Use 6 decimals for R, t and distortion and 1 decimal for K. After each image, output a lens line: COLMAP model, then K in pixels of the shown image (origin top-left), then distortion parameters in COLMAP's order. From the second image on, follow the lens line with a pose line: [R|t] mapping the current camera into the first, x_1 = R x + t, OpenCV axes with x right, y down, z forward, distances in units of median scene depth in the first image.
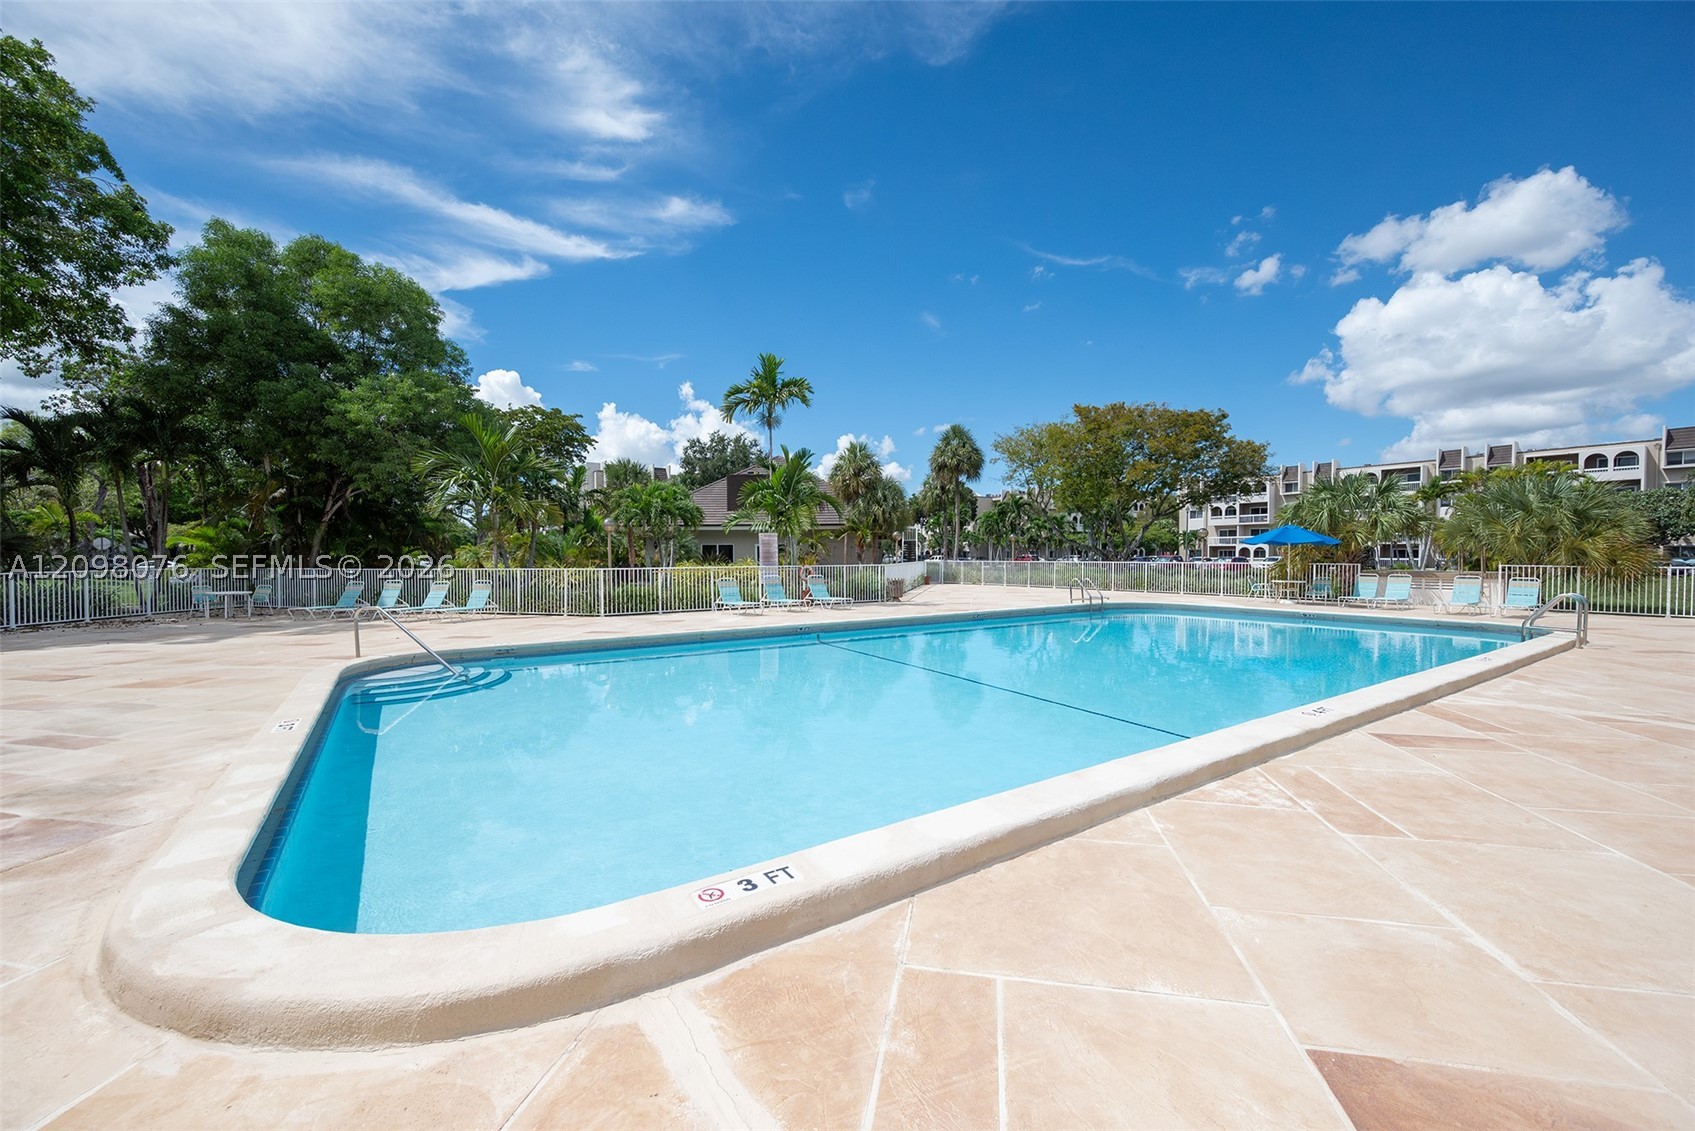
lens RADIAL K [[674.3, 0, 846.9], [0, 674.3, 560.4], [0, 0, 1]] dist [-0.000180, -0.000056]
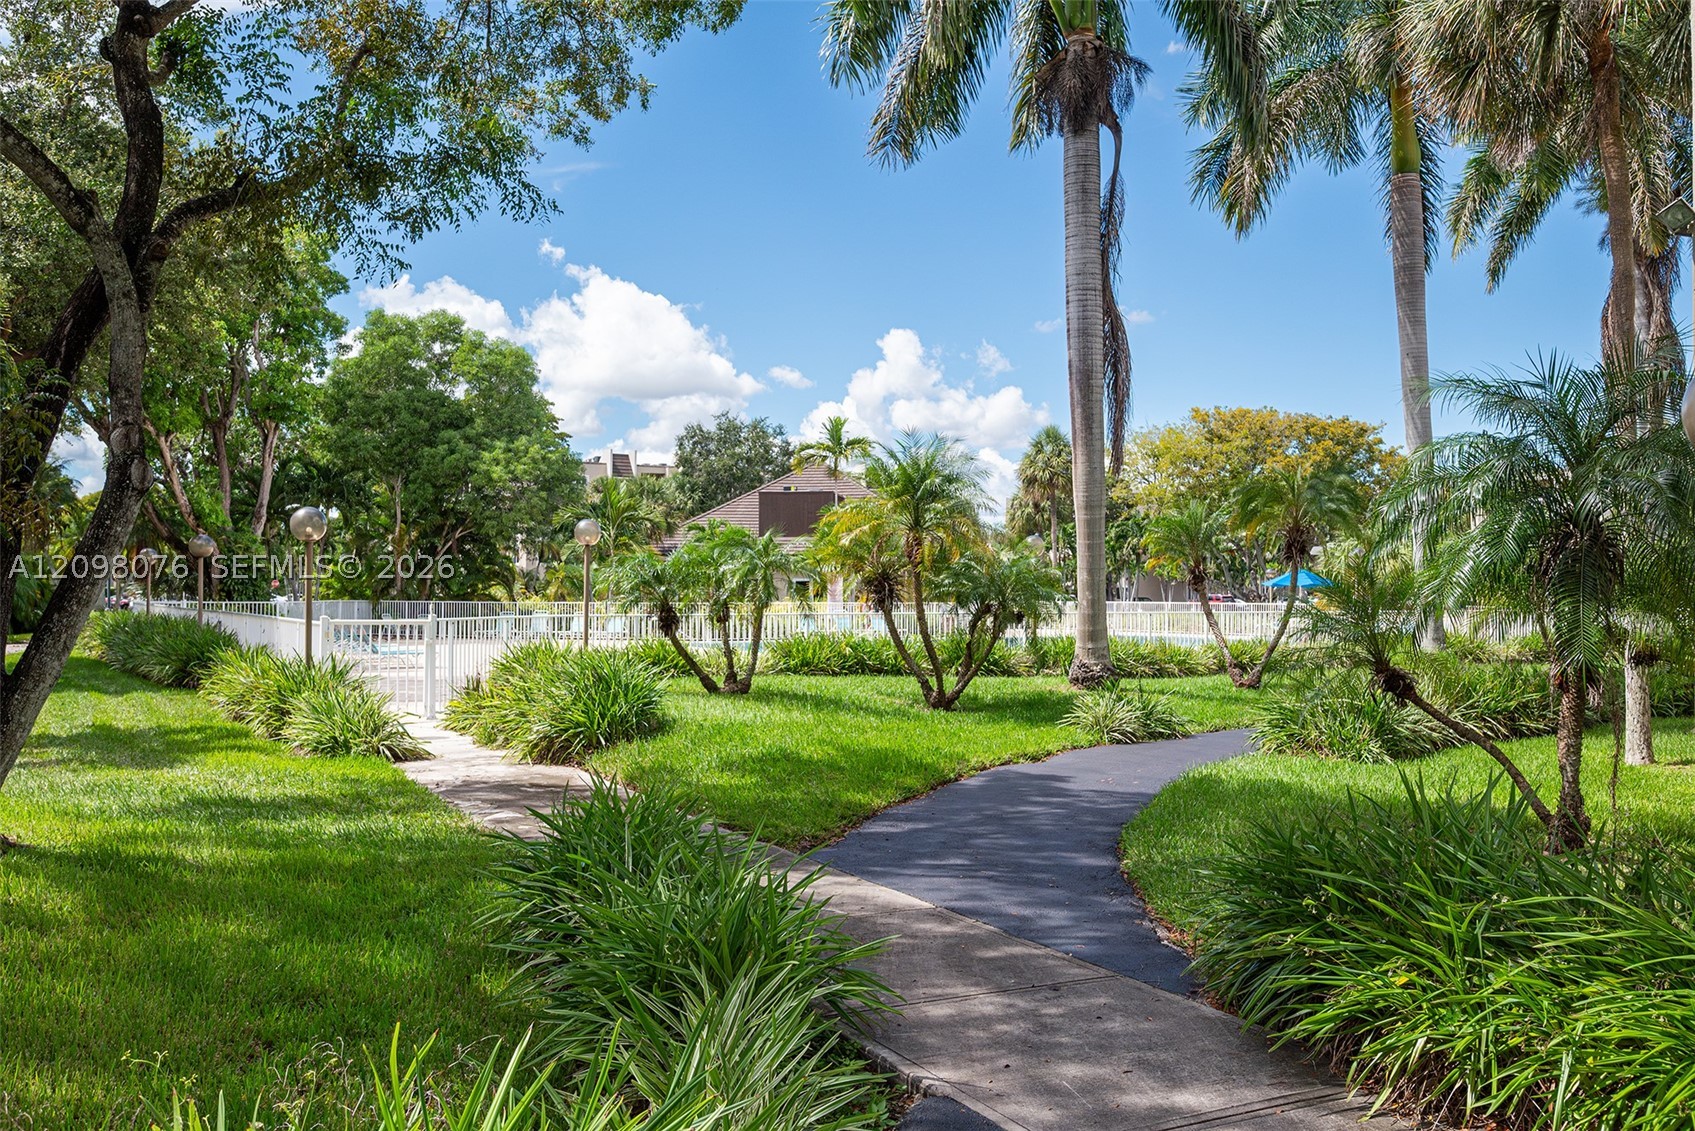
lens RADIAL K [[1416.7, 0, 847.2], [0, 1416.7, 567.2], [0, 0, 1]] dist [0.000132, -0.000021]
pose [[0.998487, 0.001191, -0.054970, 0.017388], [-0.002785, 0.999578, -0.028921, 0.010146], [0.054912, 0.029031, 0.998069, -0.645298]]
